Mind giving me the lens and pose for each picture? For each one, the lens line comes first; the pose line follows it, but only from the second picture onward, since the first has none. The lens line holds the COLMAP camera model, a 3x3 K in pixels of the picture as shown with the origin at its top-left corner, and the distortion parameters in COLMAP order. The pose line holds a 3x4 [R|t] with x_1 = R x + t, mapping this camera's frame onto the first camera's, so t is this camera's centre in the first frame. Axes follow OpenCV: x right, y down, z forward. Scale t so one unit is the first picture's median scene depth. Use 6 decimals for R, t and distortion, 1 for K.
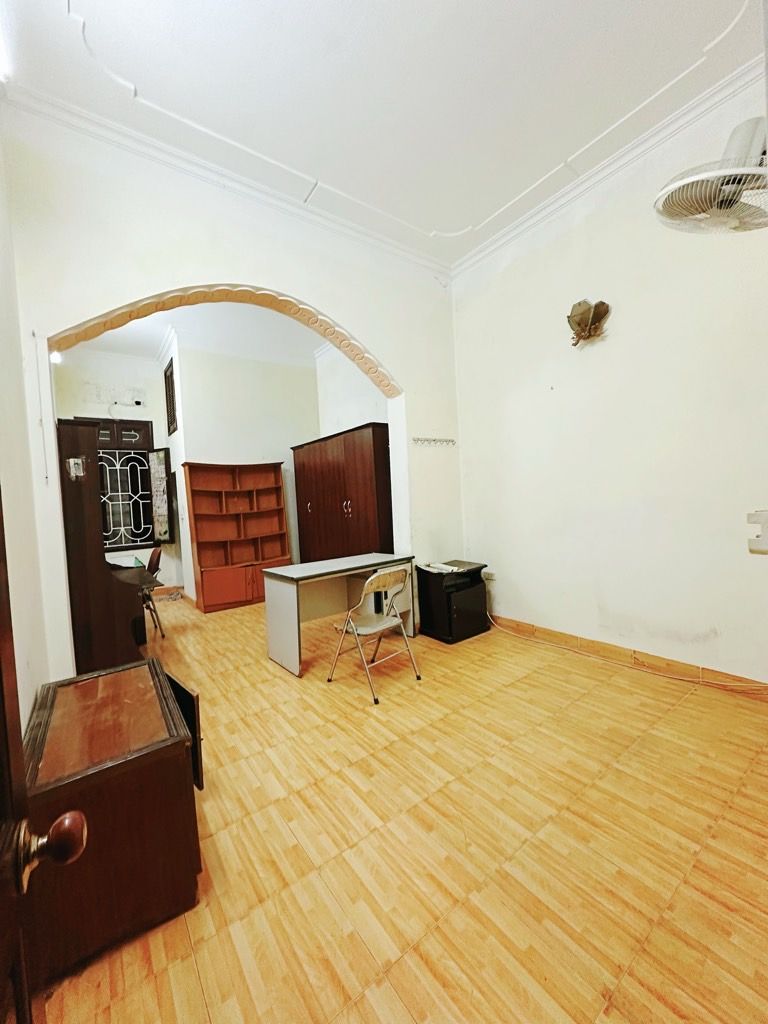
lens RADIAL K [[409.2, 0, 384.0], [0, 409.2, 512.0], [0, 0, 1]] dist [0.001630, 0.000709]
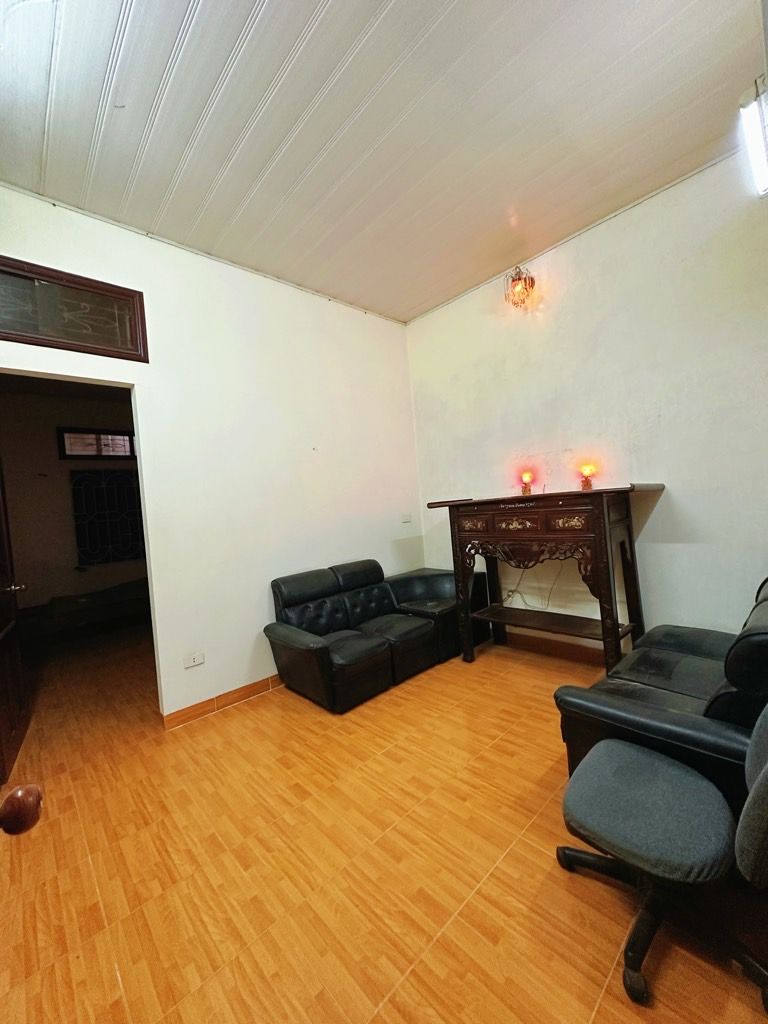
lens RADIAL K [[412.6, 0, 383.3], [0, 412.6, 496.6], [0, 0, 1]] dist [-0.000050, -0.000220]
pose [[0.994193, -0.026029, 0.104415, 0.221983], [0.033001, 0.997300, -0.065608, -0.002161], [-0.102426, 0.068673, 0.992367, -0.304998]]
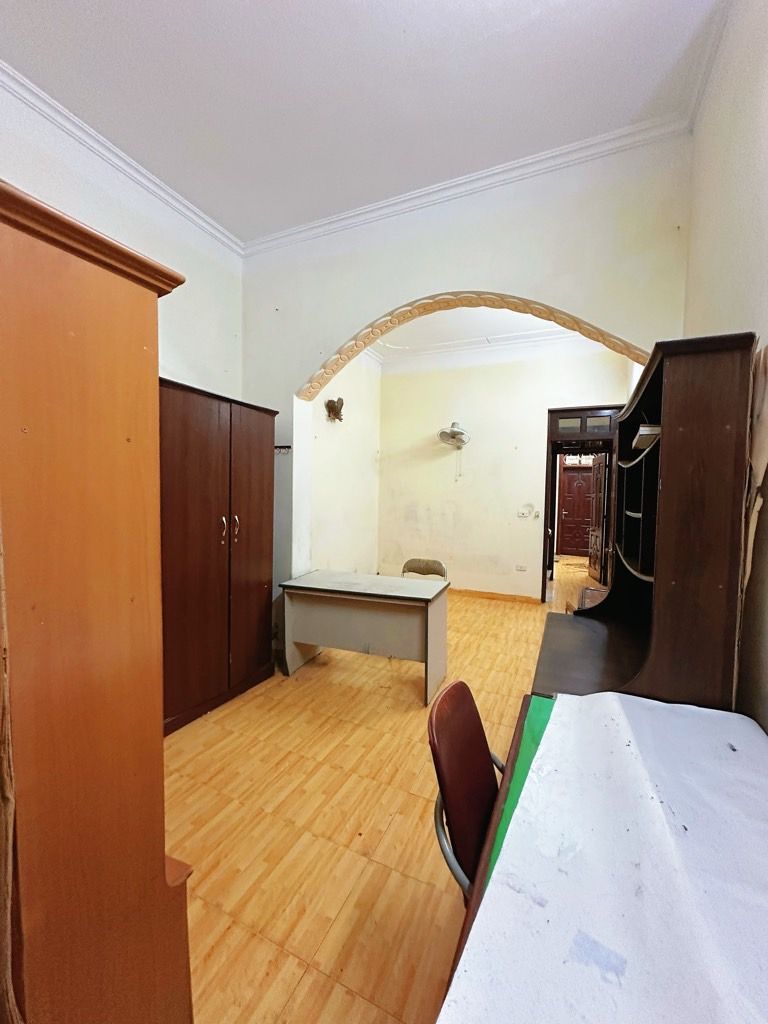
lens RADIAL K [[409.2, 0, 384.0], [0, 409.2, 512.0], [0, 0, 1]] dist [0.001630, 0.000709]
pose [[-0.474720, 0.006869, 0.880110, -1.530887], [0.046116, 0.998790, 0.017080, -0.077669], [-0.878928, 0.048696, -0.474463, 2.300881]]
